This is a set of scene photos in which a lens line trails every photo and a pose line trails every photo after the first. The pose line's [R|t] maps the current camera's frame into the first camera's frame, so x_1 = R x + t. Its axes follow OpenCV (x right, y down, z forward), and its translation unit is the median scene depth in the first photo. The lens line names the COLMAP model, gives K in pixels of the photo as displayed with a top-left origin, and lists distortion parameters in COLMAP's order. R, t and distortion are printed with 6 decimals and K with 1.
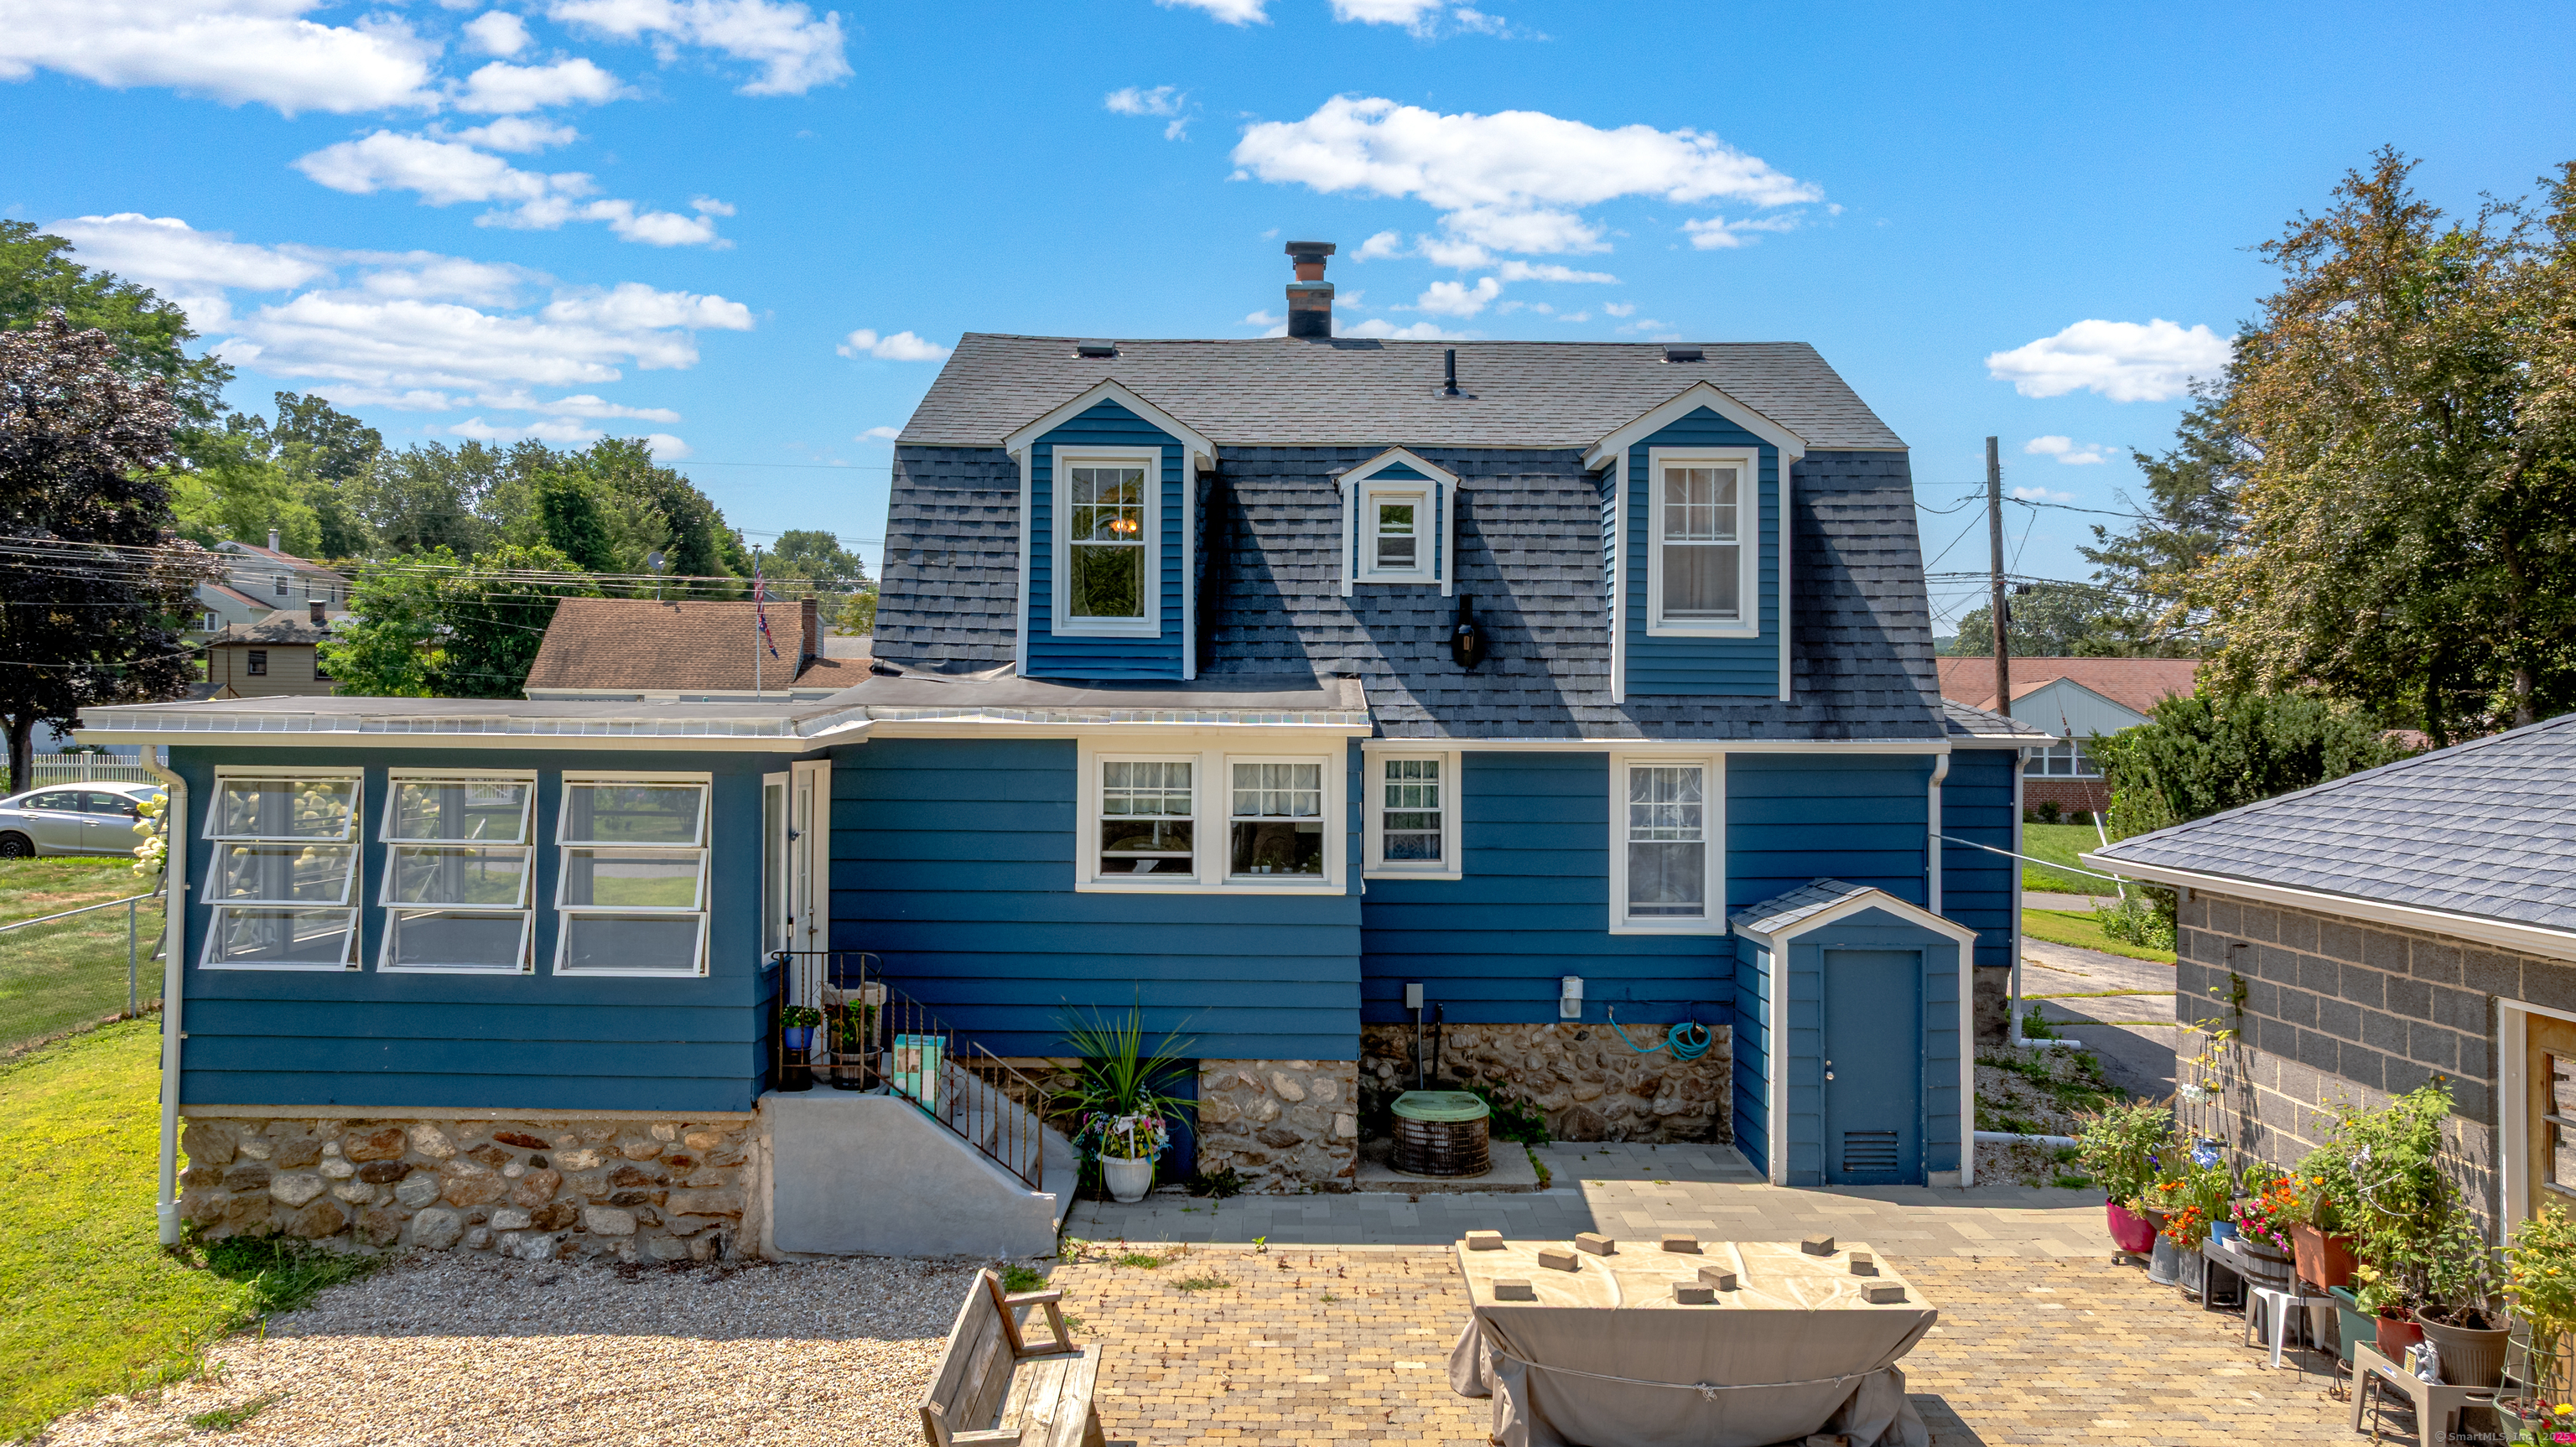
lens RADIAL K [[1838.8, 0, 1288.3], [0, 1838.8, 725.1], [0, 0, 1]] dist [-0.012286, 0.026701]
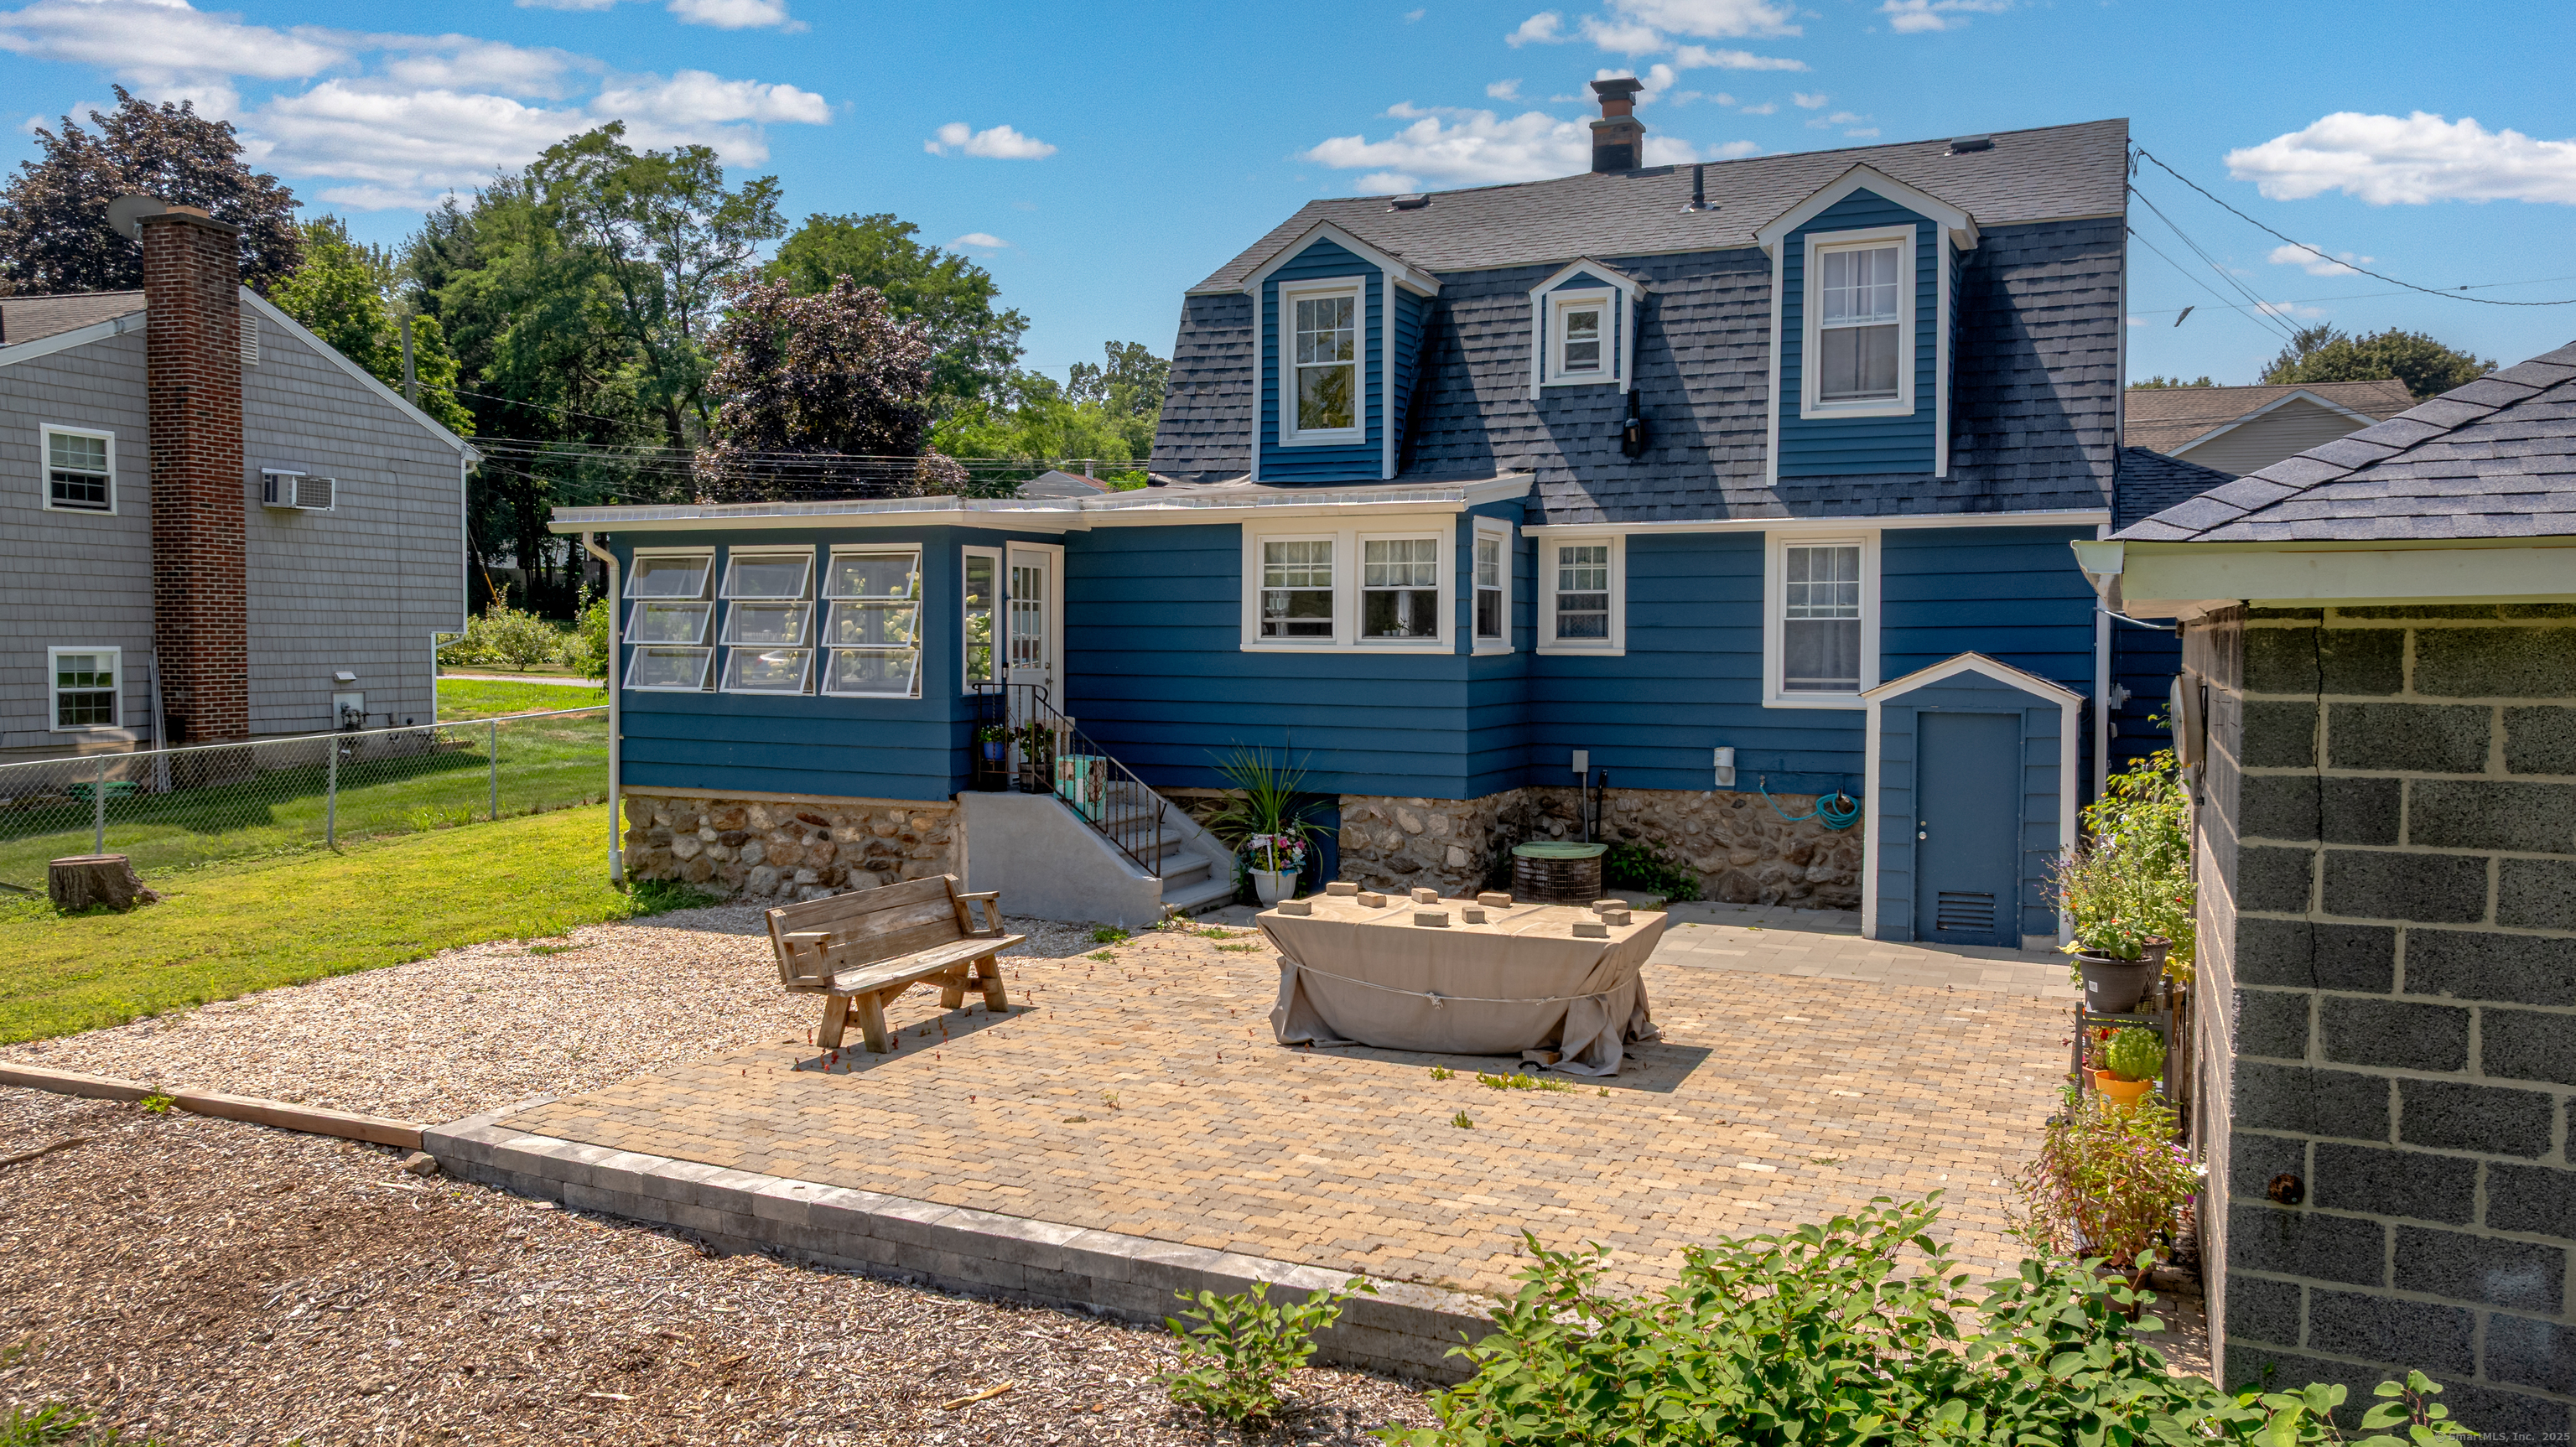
lens RADIAL K [[1838.8, 0, 1297.3], [0, 1838.8, 727.2], [0, 0, 1]] dist [-0.012286, 0.026701]
pose [[0.907807, 0.015058, -0.419118, 0.373464], [0.003906, 0.999008, 0.044352, 0.077658], [0.419370, -0.041900, 0.906848, -0.062738]]
